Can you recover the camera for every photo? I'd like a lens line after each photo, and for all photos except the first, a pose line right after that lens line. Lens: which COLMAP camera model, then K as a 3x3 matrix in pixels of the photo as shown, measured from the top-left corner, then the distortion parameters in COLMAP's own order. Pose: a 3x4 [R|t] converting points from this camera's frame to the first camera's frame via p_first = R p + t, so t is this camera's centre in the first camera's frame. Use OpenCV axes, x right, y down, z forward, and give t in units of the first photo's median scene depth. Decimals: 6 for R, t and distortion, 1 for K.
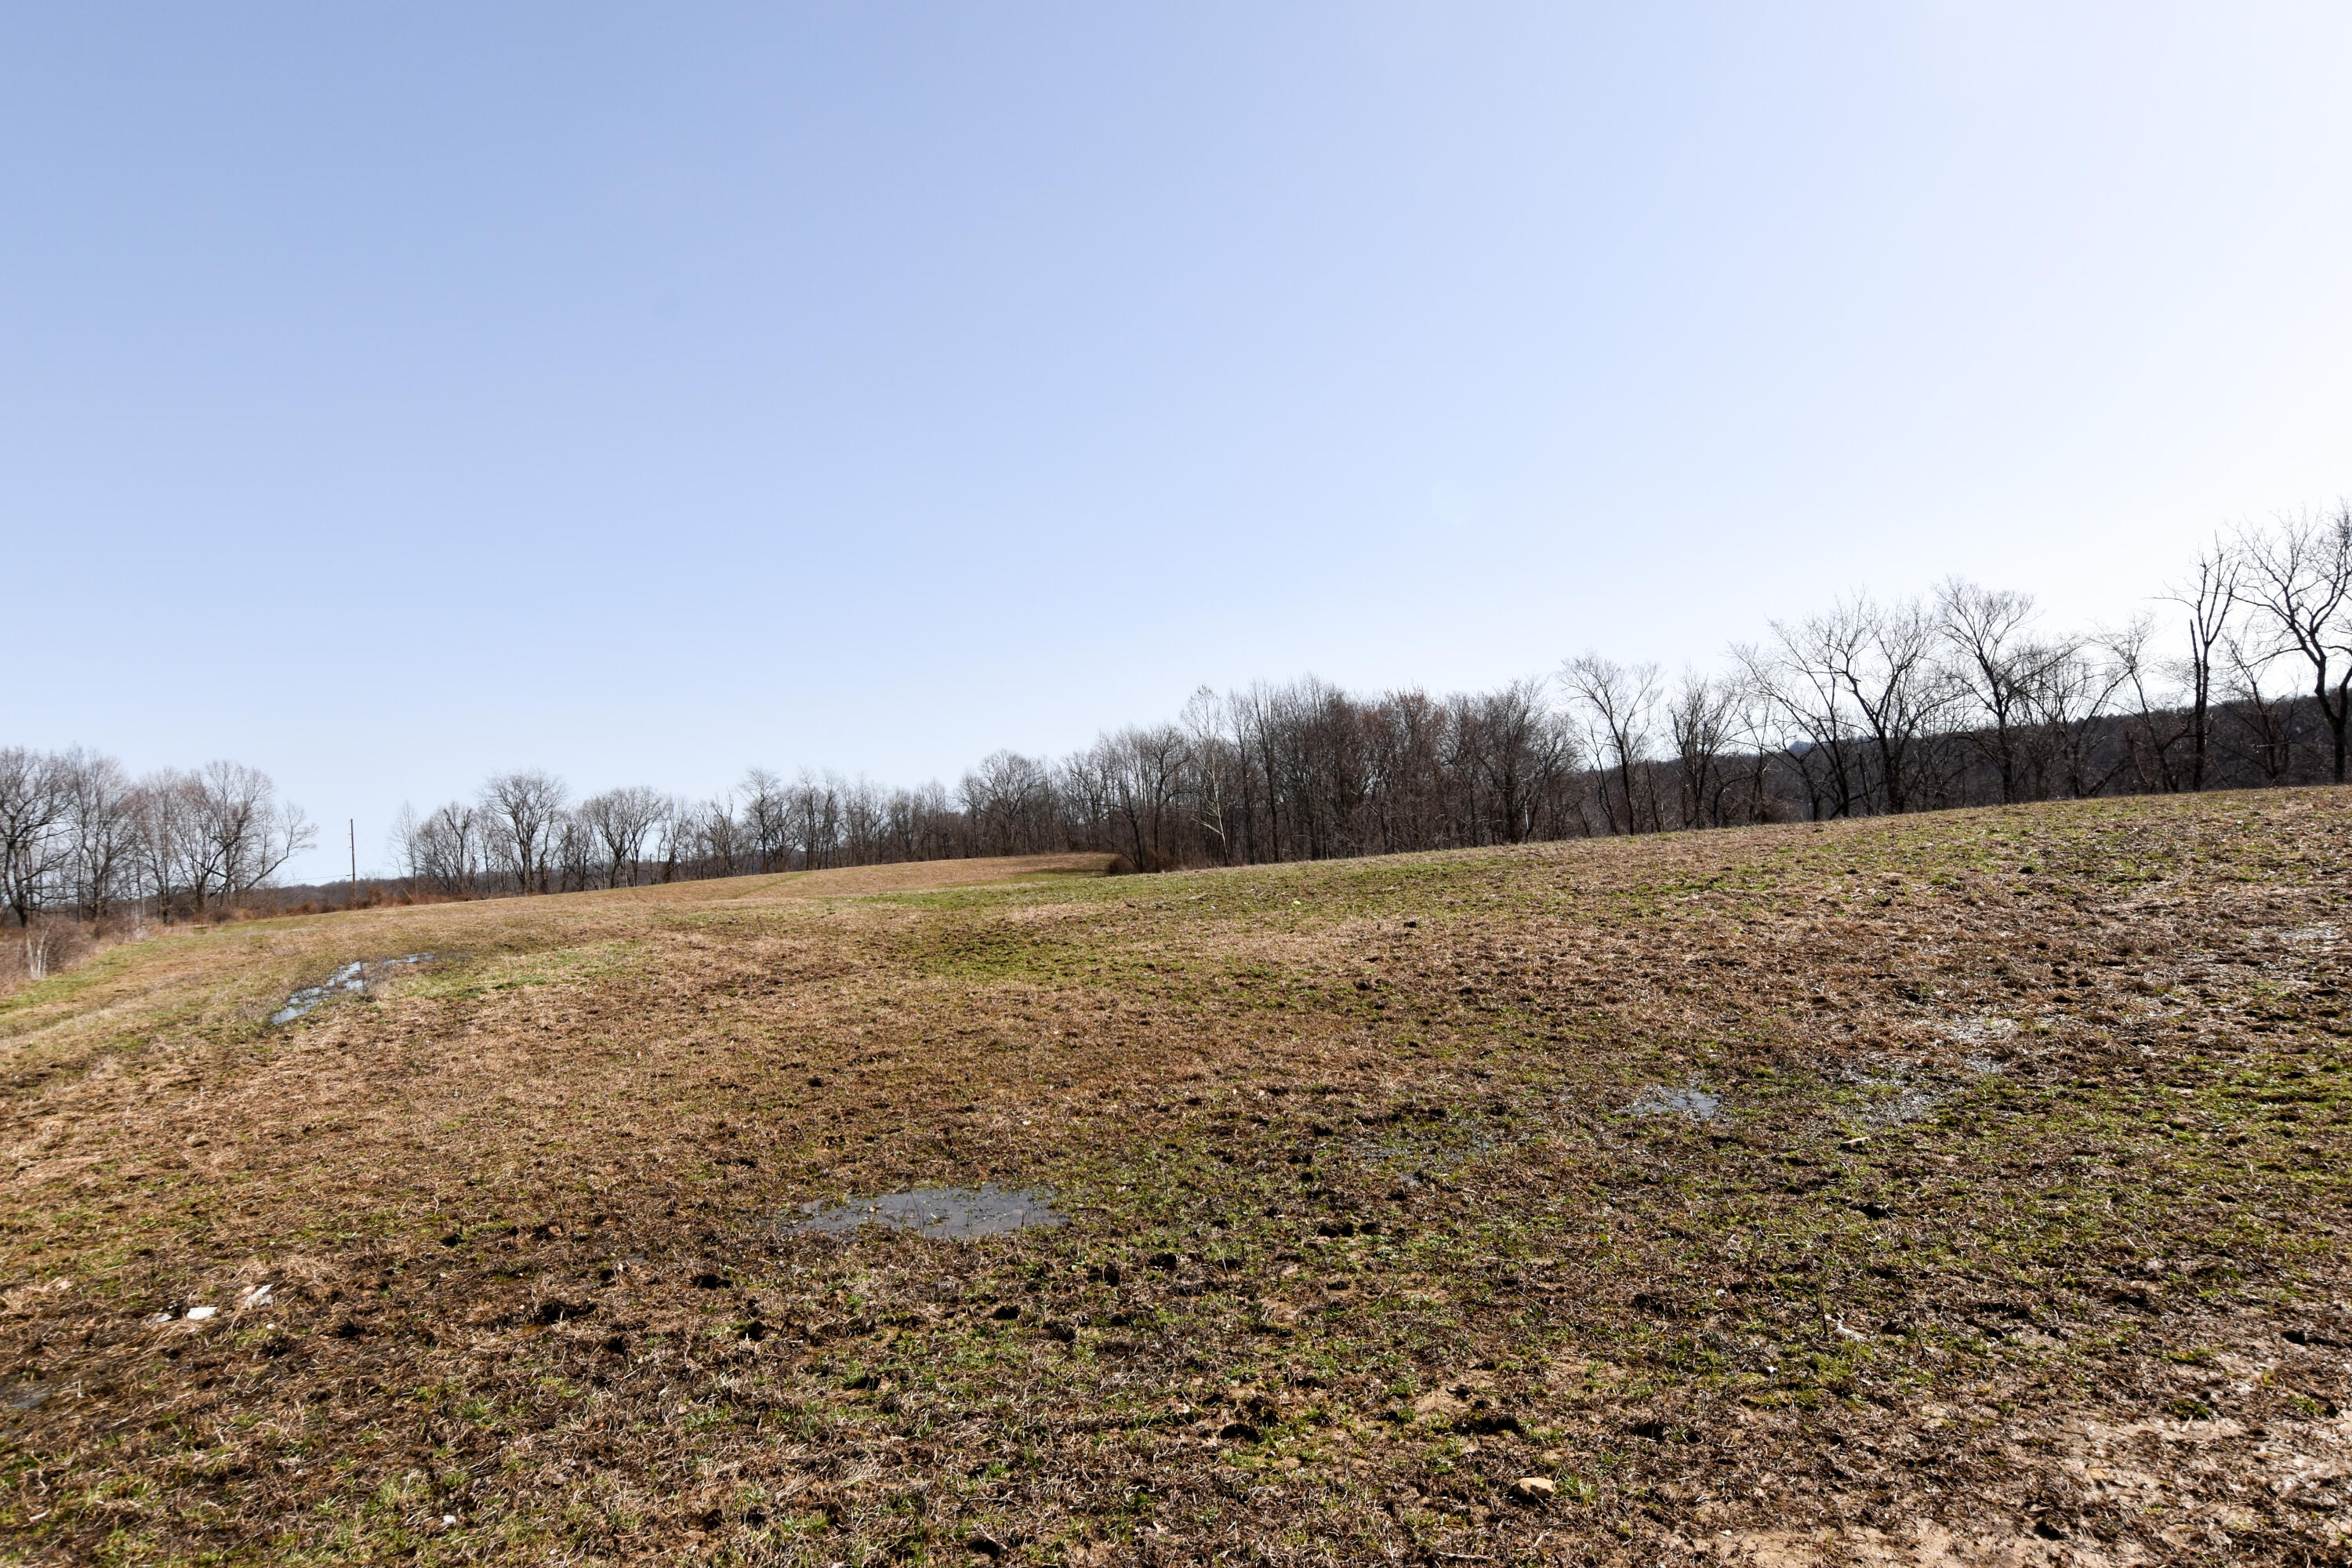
lens RADIAL K [[1316.3, 0, 1176.0], [0, 1316.3, 784.0], [0, 0, 1]] dist [-0.000794, -0.000120]
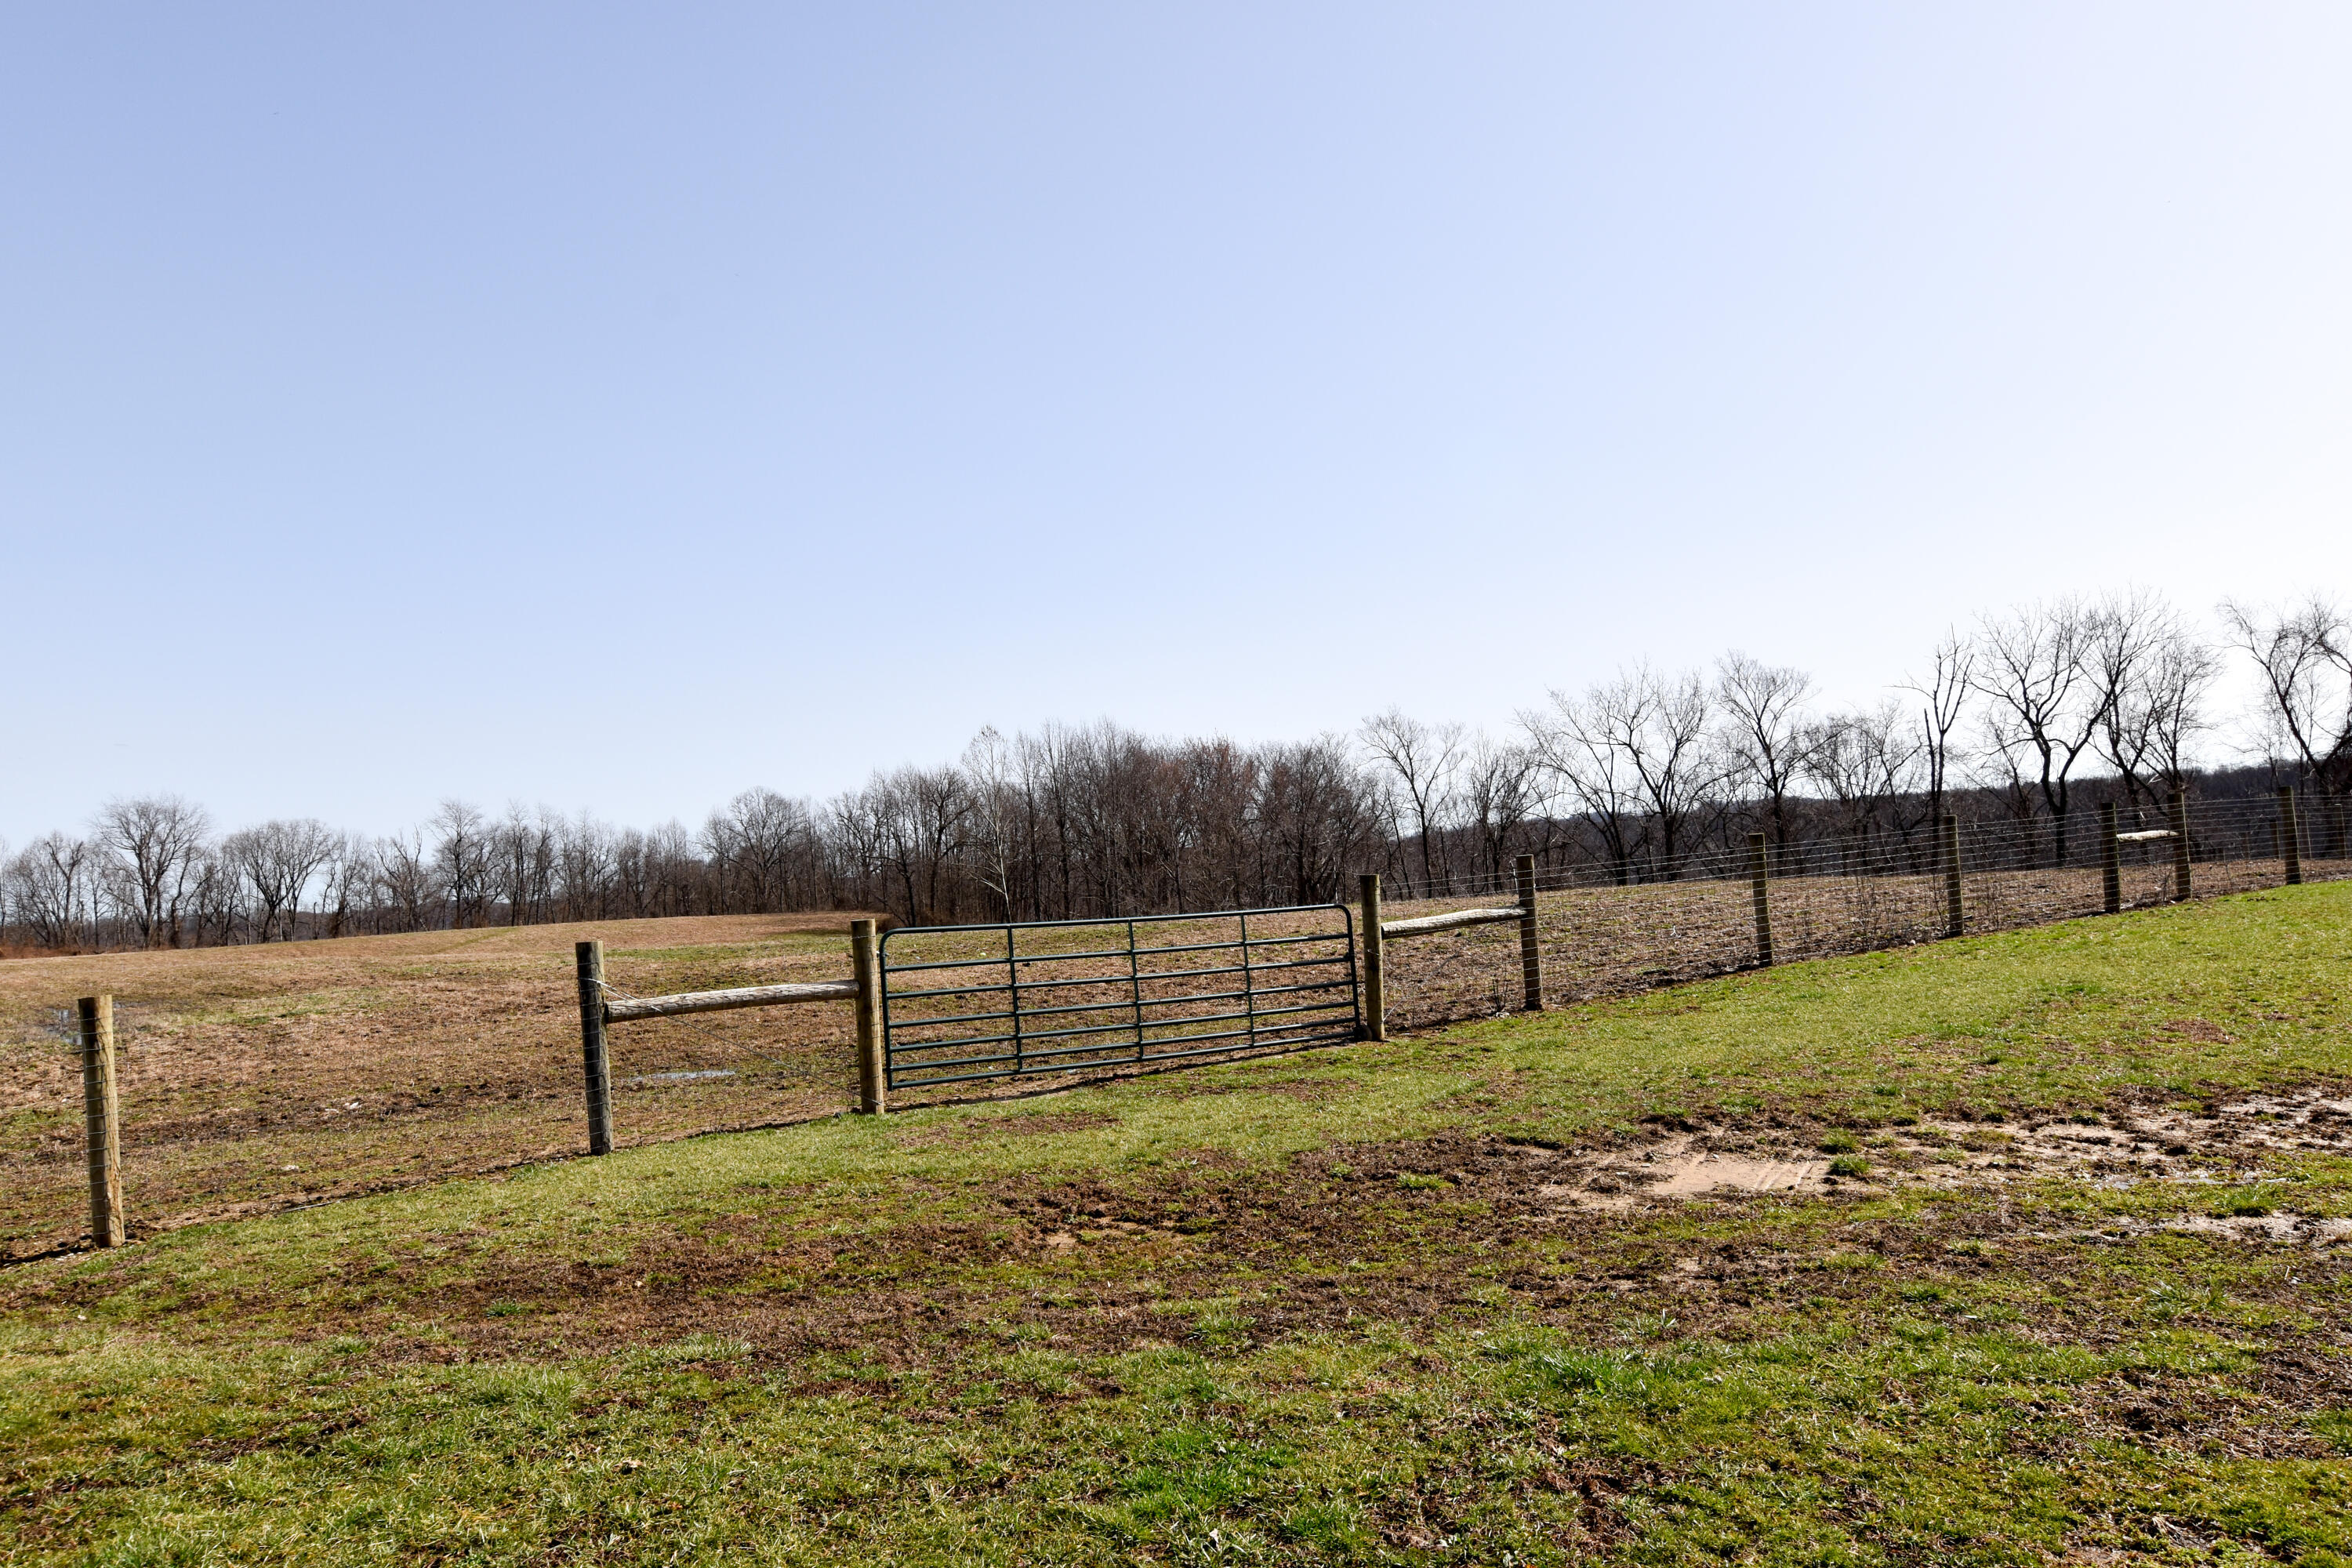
lens RADIAL K [[1754.6, 0, 1176.0], [0, 1754.6, 784.0], [0, 0, 1]] dist [0.028280, 0.003240]
pose [[0.994802, 0.029454, 0.097471, 0.025828], [-0.027090, 0.999308, -0.025489, -0.007044], [-0.098154, 0.022716, 0.994912, -0.153160]]
